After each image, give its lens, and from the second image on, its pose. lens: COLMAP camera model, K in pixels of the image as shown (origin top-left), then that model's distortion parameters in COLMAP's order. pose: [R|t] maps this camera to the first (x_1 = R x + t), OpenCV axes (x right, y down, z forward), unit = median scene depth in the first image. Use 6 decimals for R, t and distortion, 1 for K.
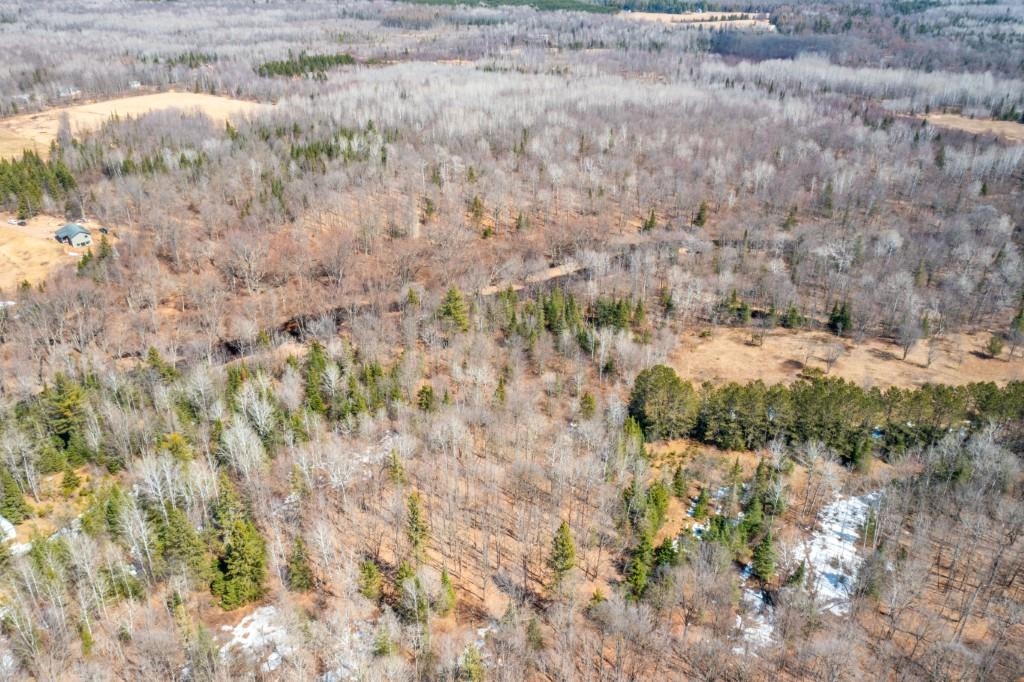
lens RADIAL K [[812.9, 0, 512.0], [0, 812.9, 341.0], [0, 0, 1]] dist [-0.022358, 0.001789]
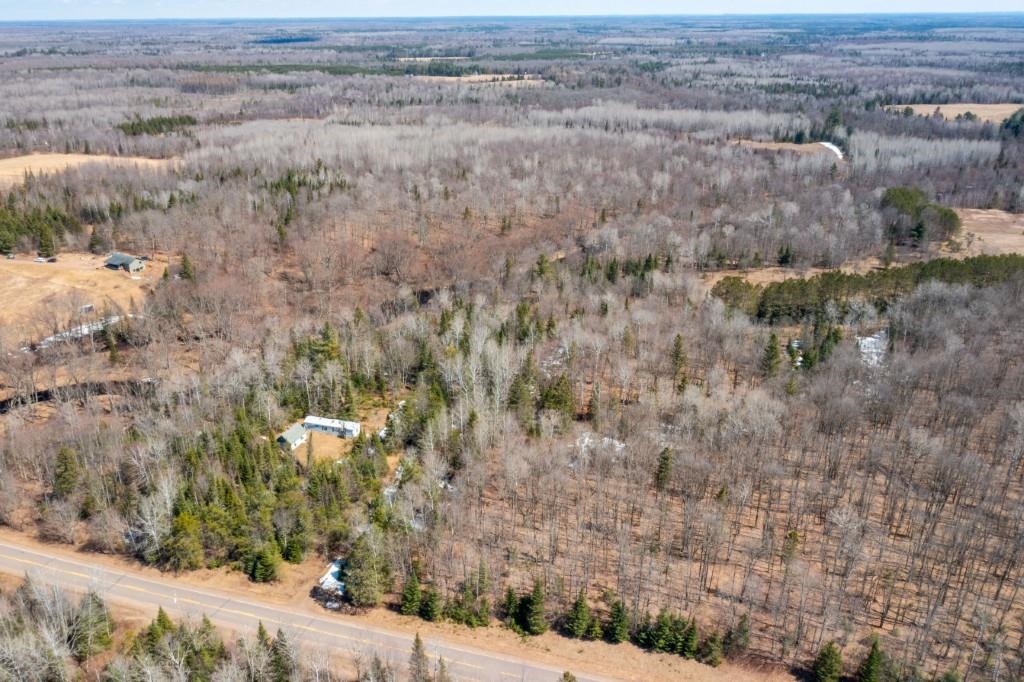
lens RADIAL K [[816.5, 0, 514.2], [0, 816.5, 370.3], [0, 0, 1]] dist [-0.030475, 0.014966]
pose [[0.944403, -0.121904, 0.305356, -0.207476], [0.136093, 0.990367, -0.025533, 0.056752], [-0.299302, 0.065670, 0.951896, -0.092326]]
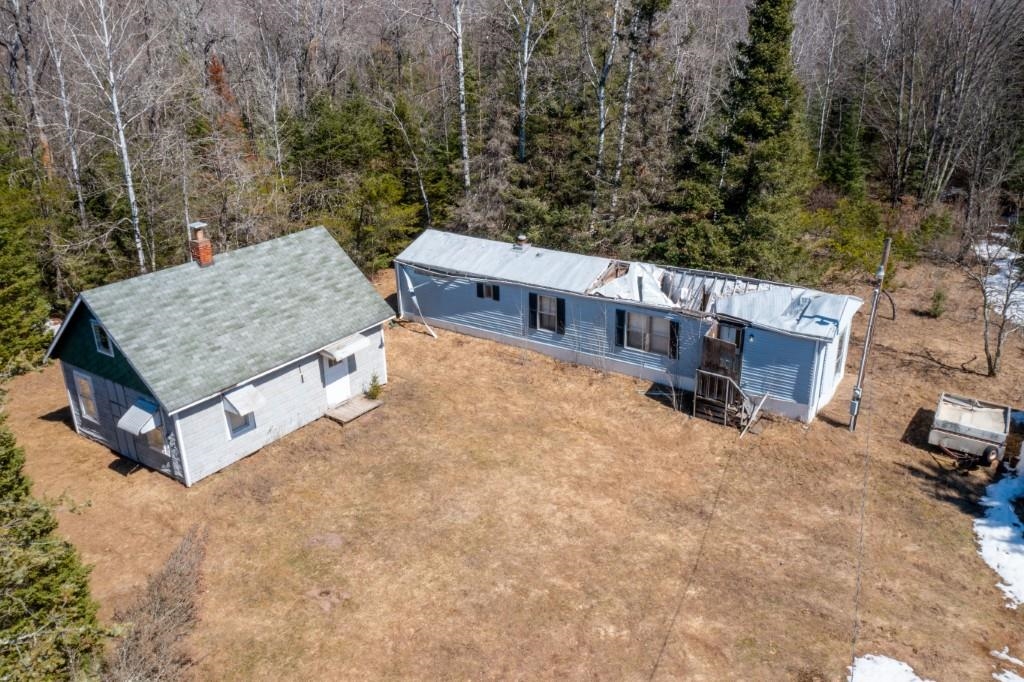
lens RADIAL K [[804.4, 0, 515.5], [0, 804.4, 355.1], [0, 0, 1]] dist [-0.029216, 0.010045]
pose [[0.997627, -0.030333, 0.061812, -0.184702], [0.033877, 0.997792, -0.057126, 0.065813], [-0.059943, 0.059084, 0.996452, 0.226811]]
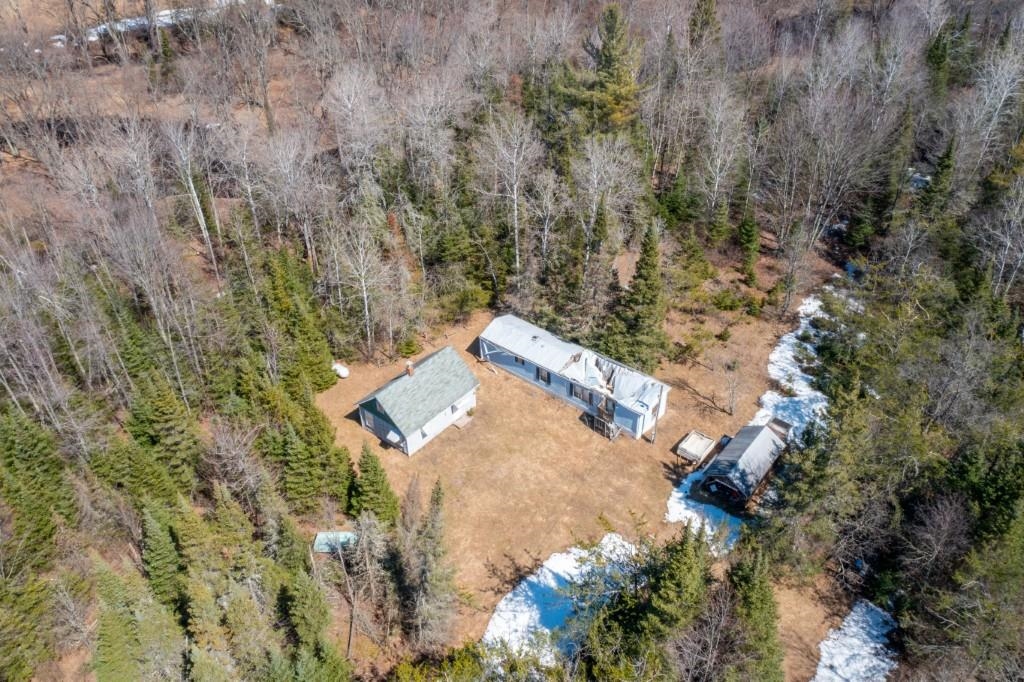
lens RADIAL K [[804.4, 0, 515.5], [0, 804.4, 355.1], [0, 0, 1]] dist [-0.029216, 0.010045]
pose [[0.999451, 0.016592, -0.028667, -0.181064], [-0.010493, 0.979512, 0.201112, 0.039078], [0.031416, -0.200701, 0.979149, 0.172198]]
